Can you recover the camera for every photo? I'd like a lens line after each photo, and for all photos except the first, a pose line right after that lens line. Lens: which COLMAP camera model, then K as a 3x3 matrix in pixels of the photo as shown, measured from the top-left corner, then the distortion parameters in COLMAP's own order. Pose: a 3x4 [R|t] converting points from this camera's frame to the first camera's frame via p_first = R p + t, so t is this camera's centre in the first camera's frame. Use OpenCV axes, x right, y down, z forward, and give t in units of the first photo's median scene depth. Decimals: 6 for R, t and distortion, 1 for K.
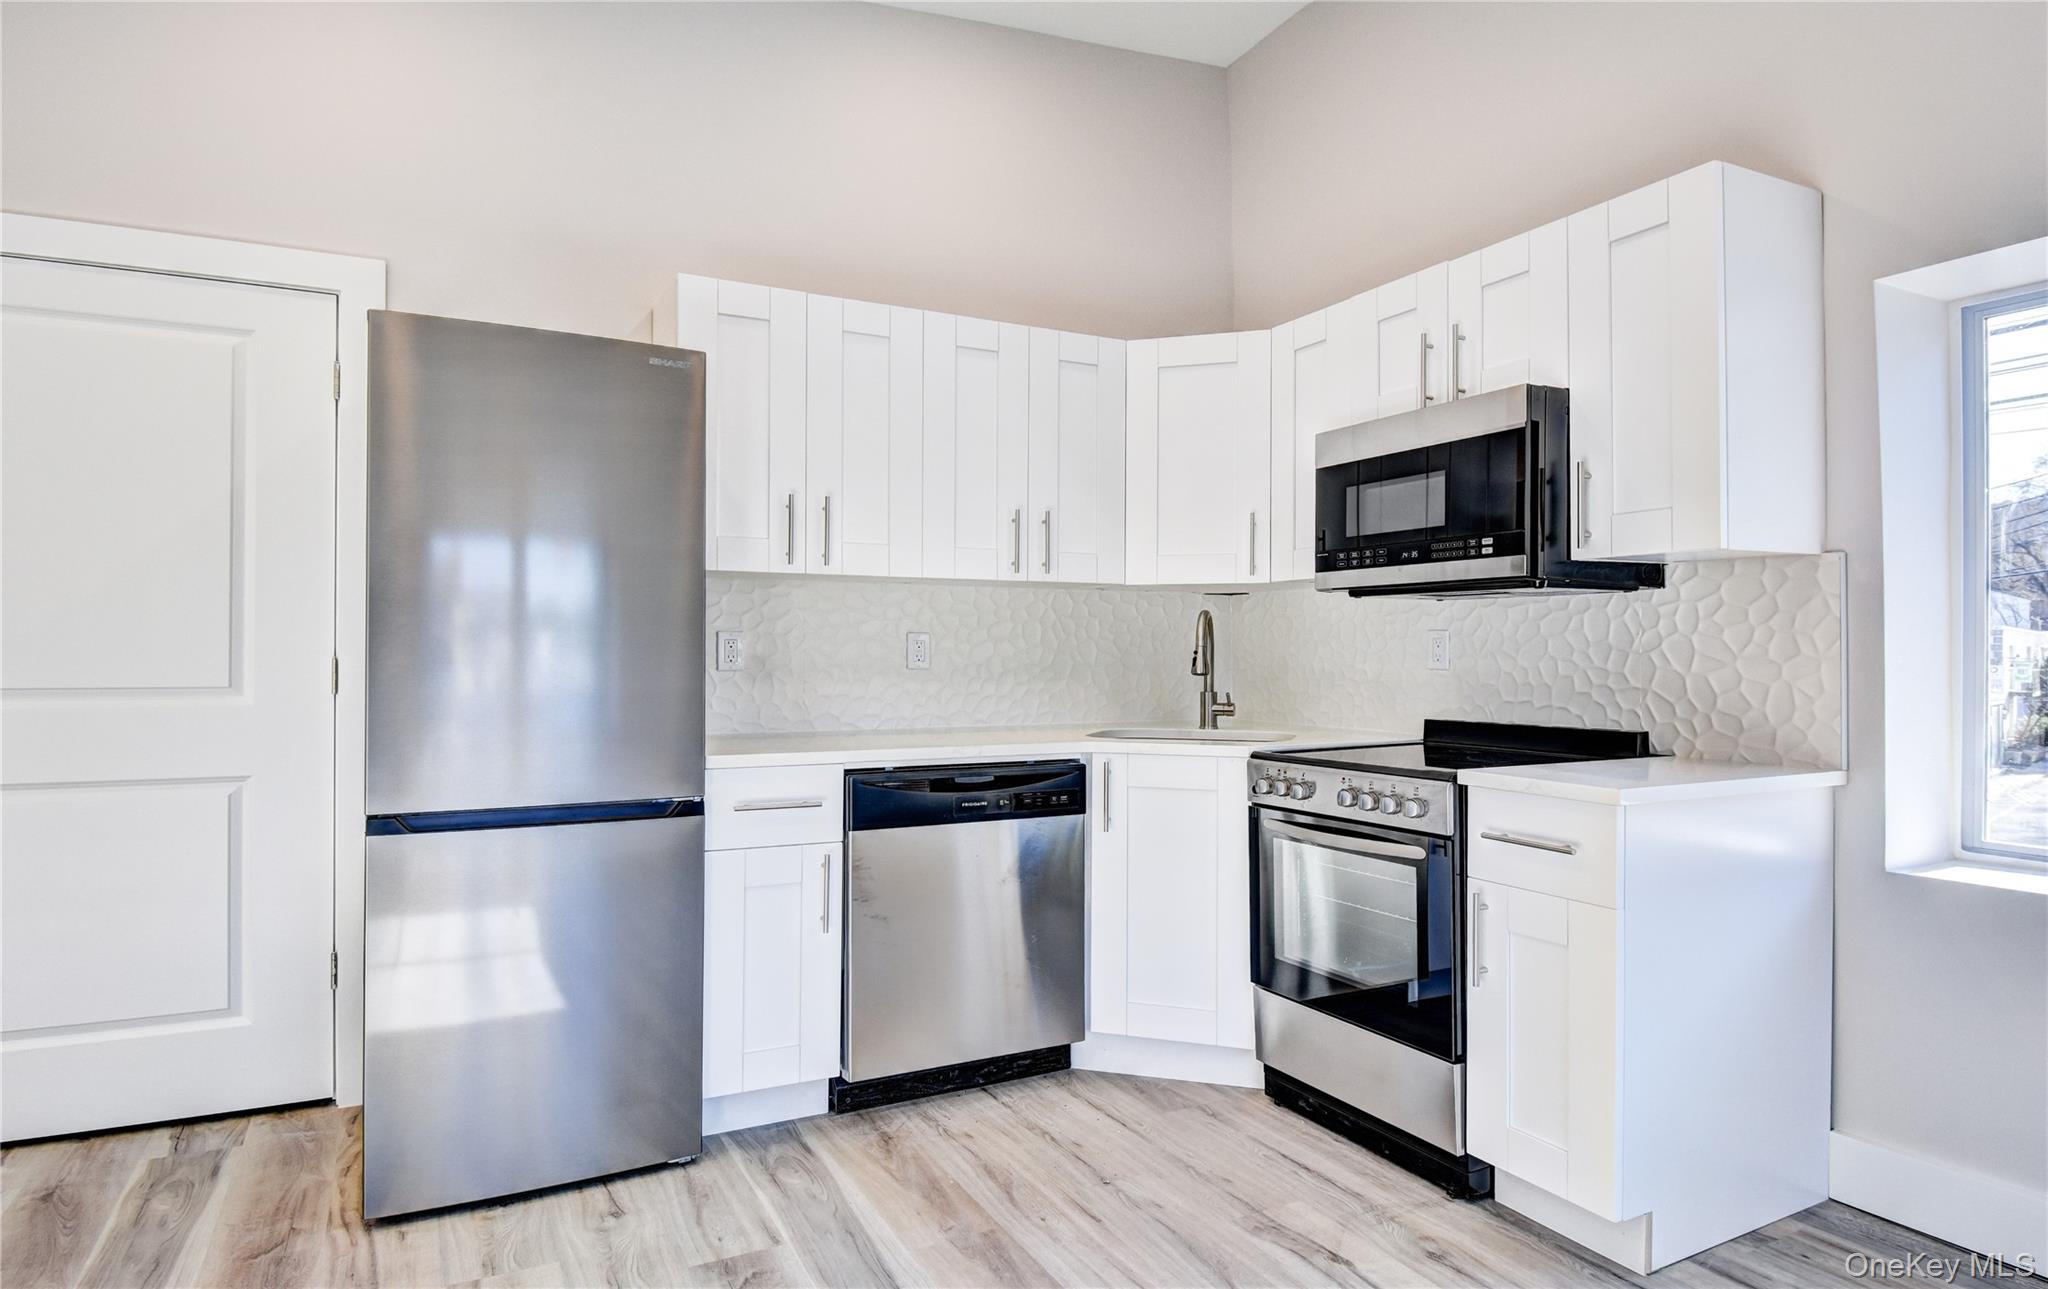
lens RADIAL K [[1162.4, 0, 1032.6], [0, 1162.4, 648.4], [0, 0, 1]] dist [0.025026, -0.038108]
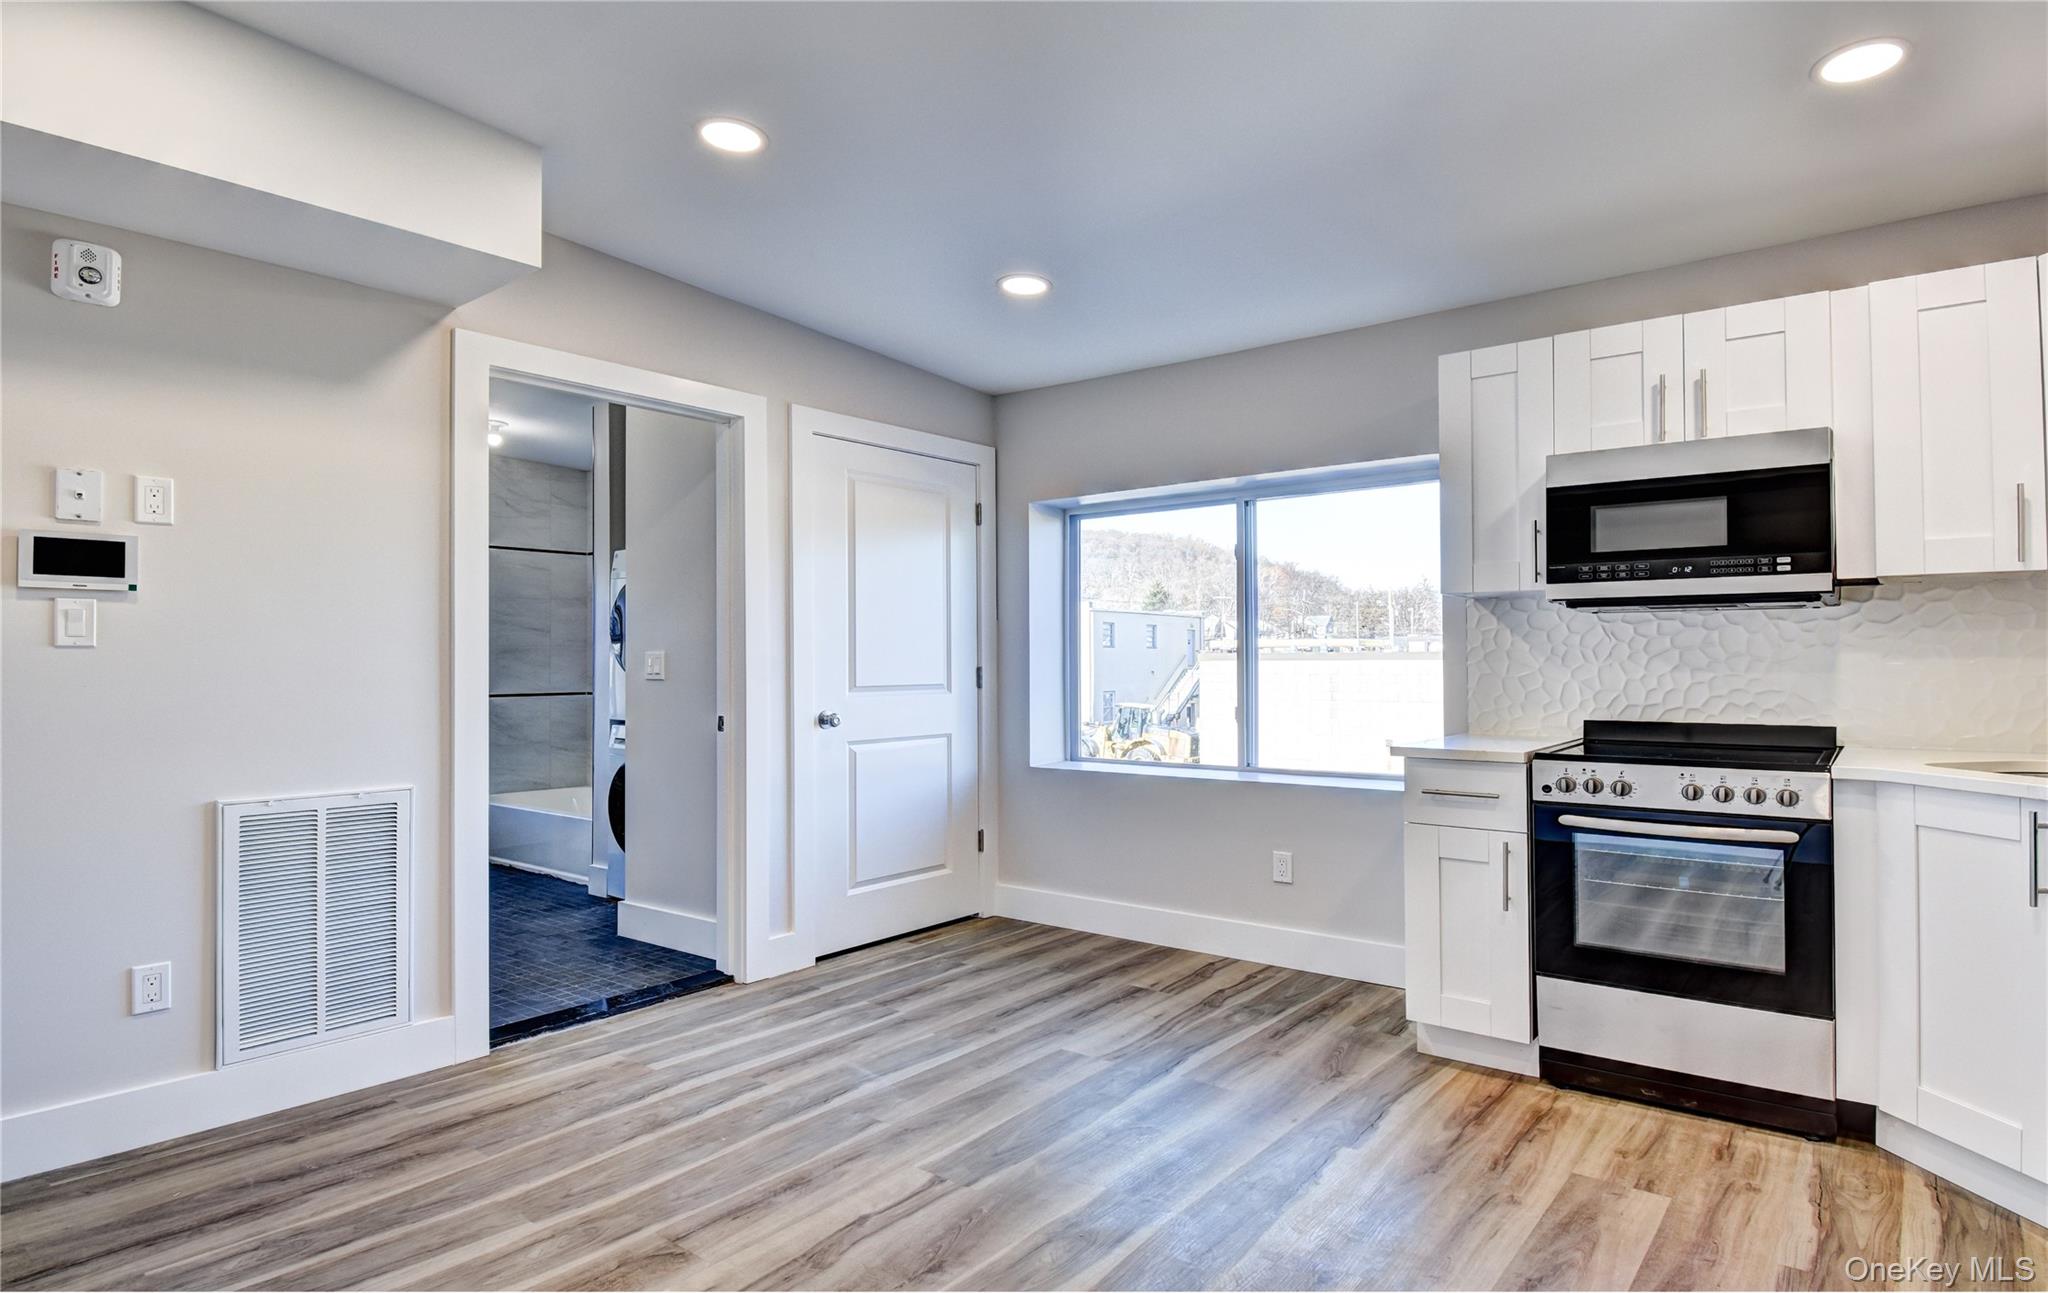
lens RADIAL K [[1107.2, 0, 1024.0], [0, 1107.2, 646.5], [0, 0, 1]] dist [-0.000973, -0.001045]
pose [[0.923036, 0.003667, 0.384697, -0.674004], [0.001416, 0.999915, -0.012927, 0.005470], [-0.384712, 0.012477, 0.922953, 0.273049]]
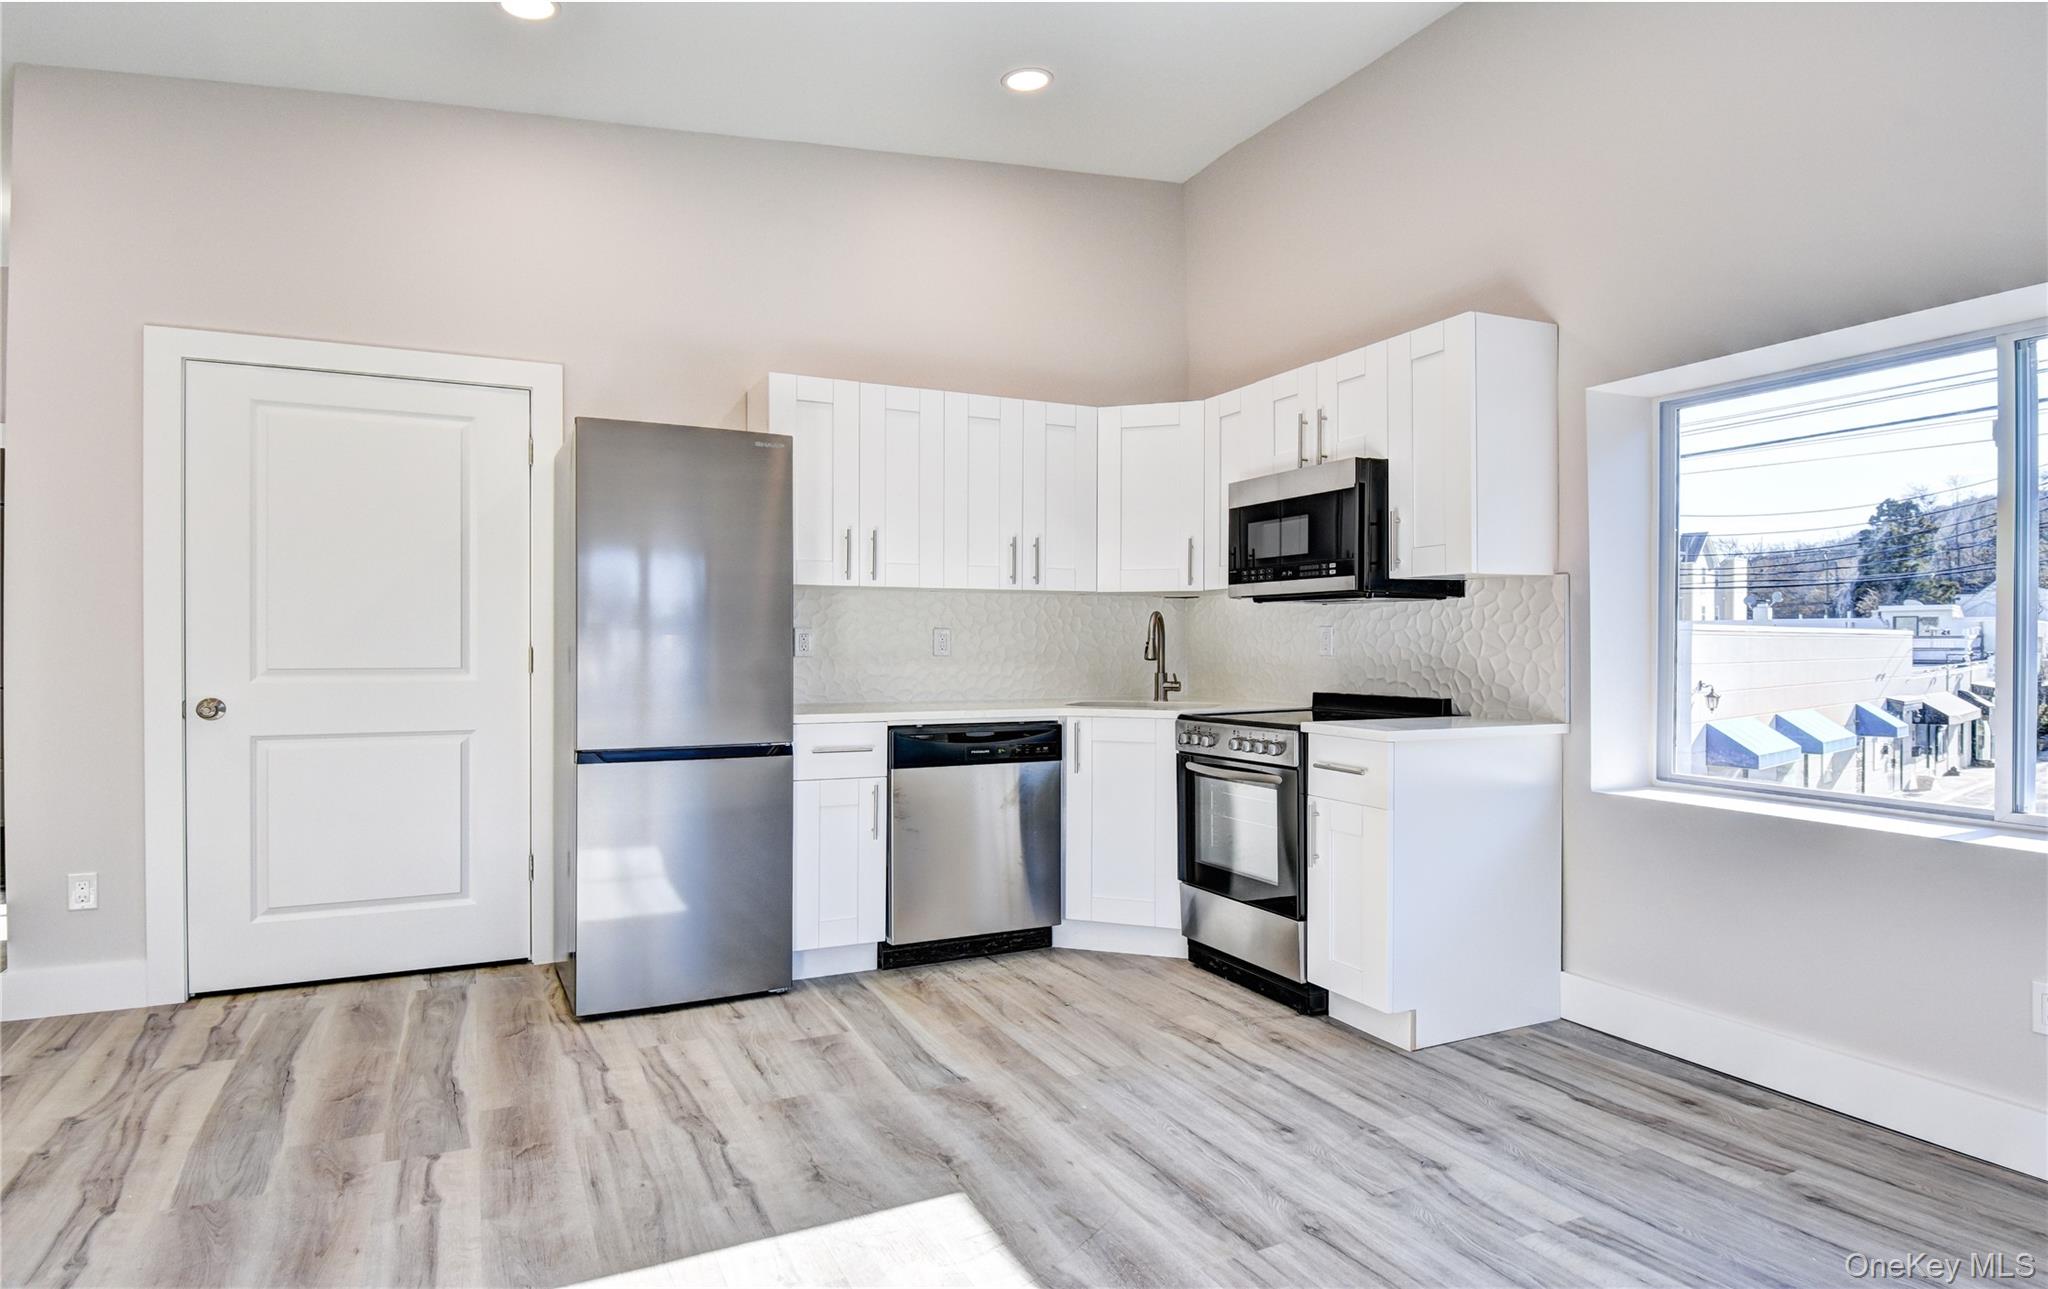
lens RADIAL K [[1139.2, 0, 1011.2], [0, 1139.2, 646.9], [0, 0, 1]] dist [0.027709, -0.035961]
pose [[0.998860, -0.001422, -0.047724, 0.058050], [0.001797, 0.999968, 0.007819, -0.003196], [0.047712, -0.007896, 0.998830, -0.402222]]
